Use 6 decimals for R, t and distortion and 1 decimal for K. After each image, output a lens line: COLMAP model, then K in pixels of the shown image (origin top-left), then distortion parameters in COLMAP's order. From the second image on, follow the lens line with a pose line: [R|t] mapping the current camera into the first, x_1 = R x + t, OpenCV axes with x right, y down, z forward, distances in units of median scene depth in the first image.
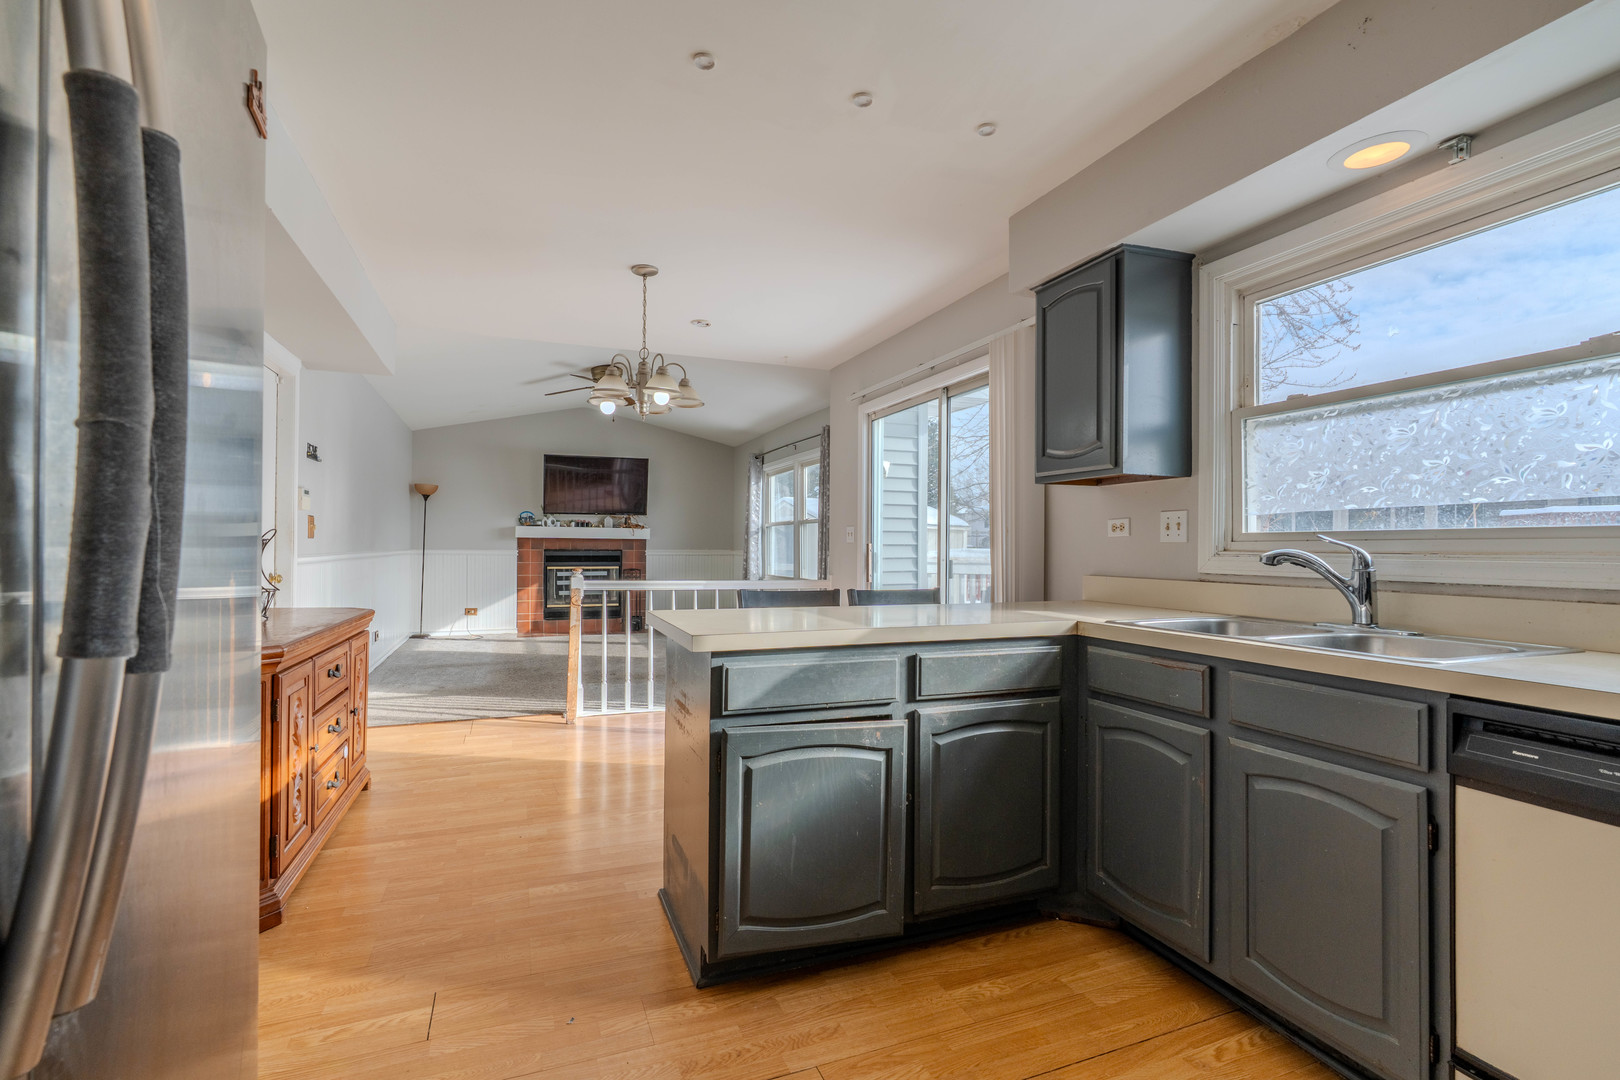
lens RADIAL K [[729.2, 0, 805.7], [0, 729.2, 539.0], [0, 0, 1]] dist [-0.003342, -0.000050]
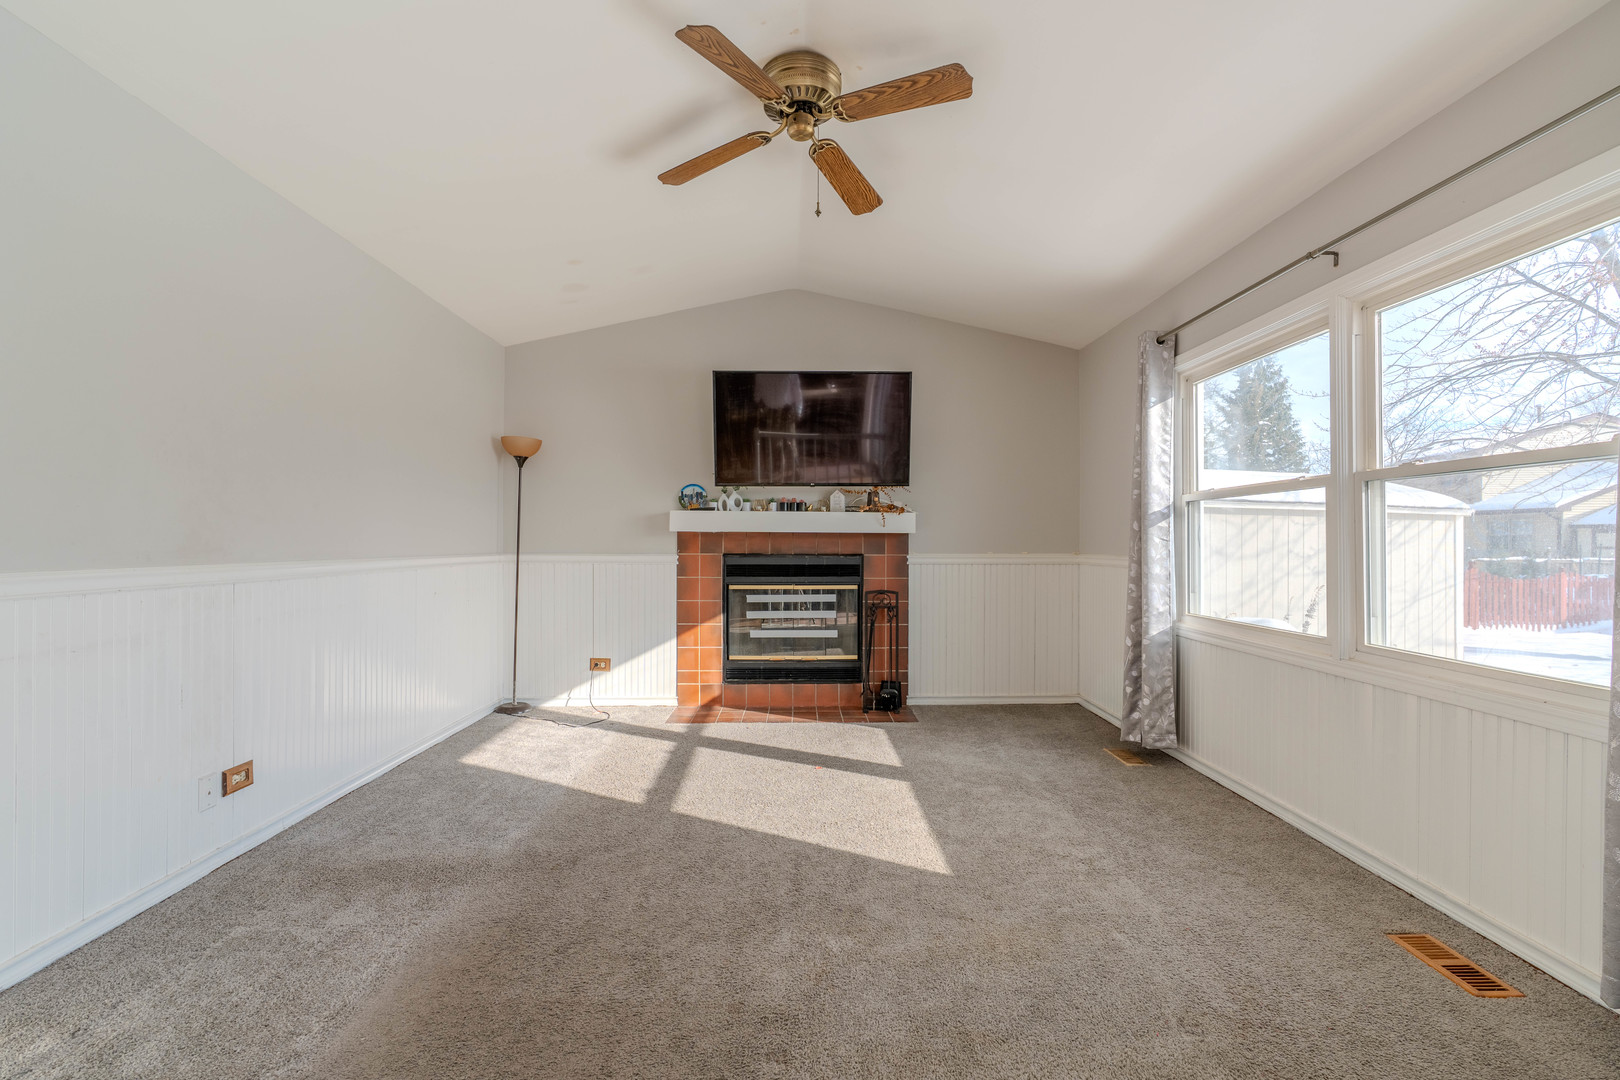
lens RADIAL K [[737.1, 0, 812.4], [0, 737.1, 539.1], [0, 0, 1]] dist [0.002188, 0.000031]
pose [[0.936939, -0.004873, -0.349460, -0.107939], [0.006698, 0.999970, 0.004014, 0.001897], [0.349430, -0.006101, 0.936943, 0.523046]]
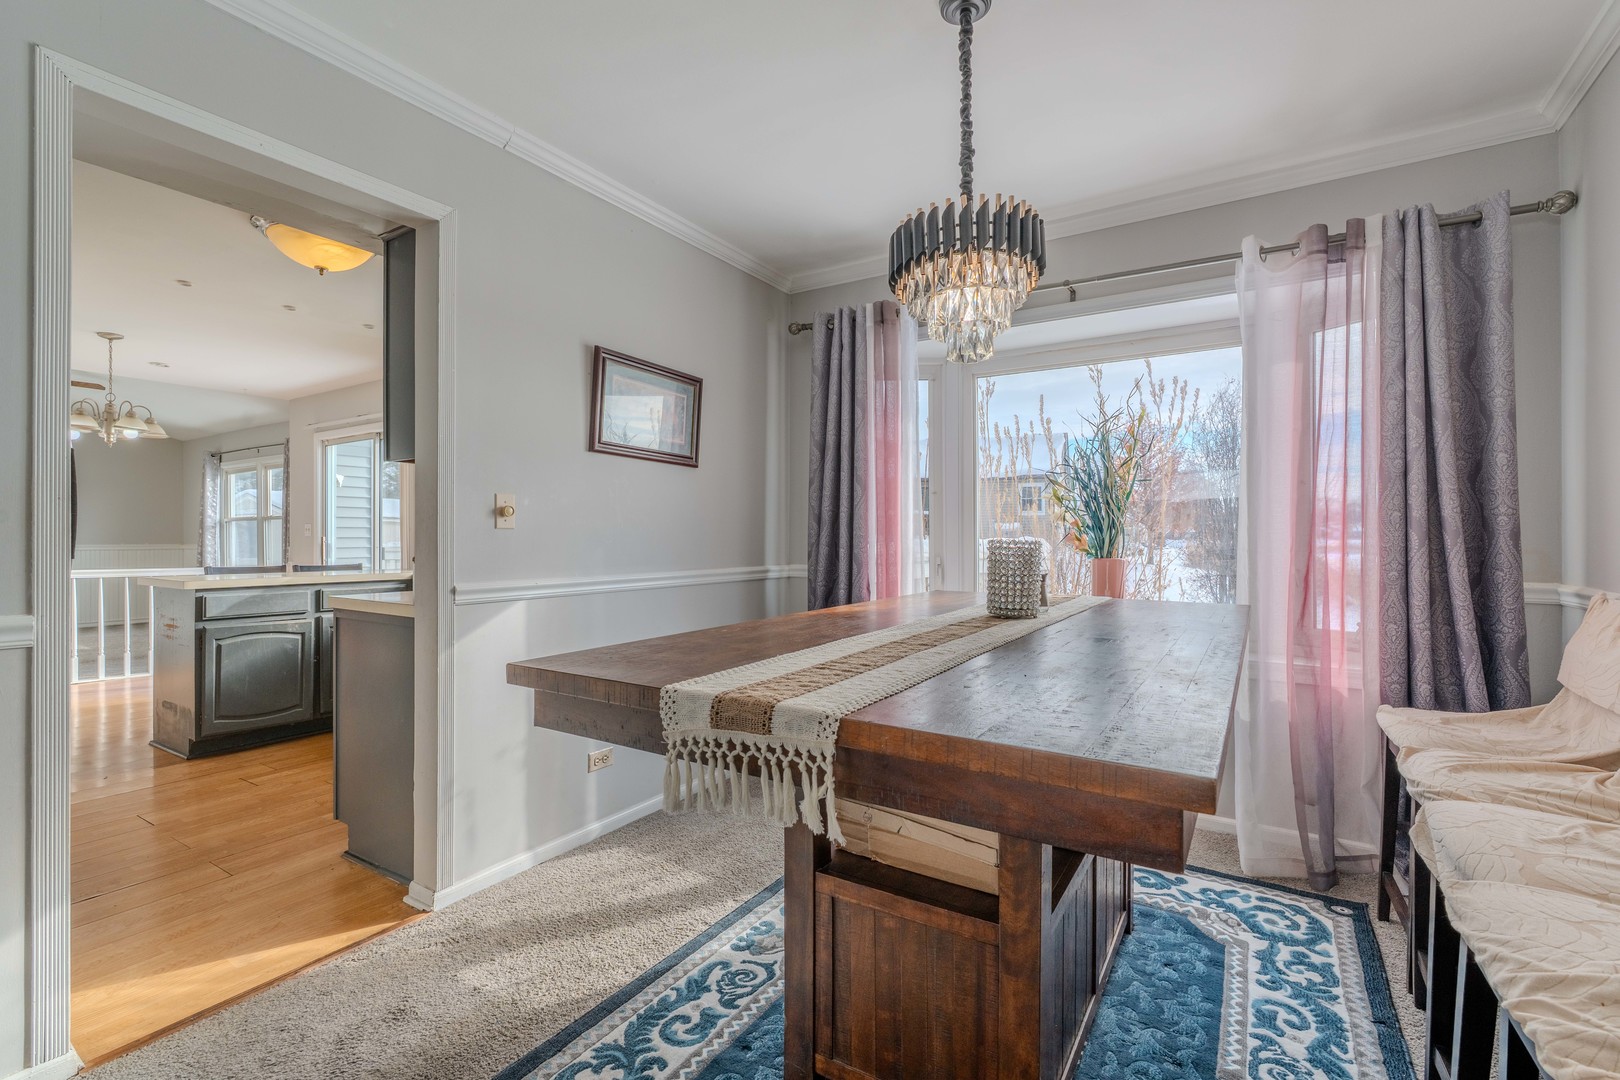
lens RADIAL K [[729.2, 0, 811.9], [0, 729.2, 538.5], [0, 0, 1]] dist [-0.003342, -0.000050]
pose [[0.809983, -0.008301, 0.586394, 0.016261], [0.002328, 0.999937, 0.010941, -0.001794], [-0.586448, -0.007497, 0.809952, -0.354328]]
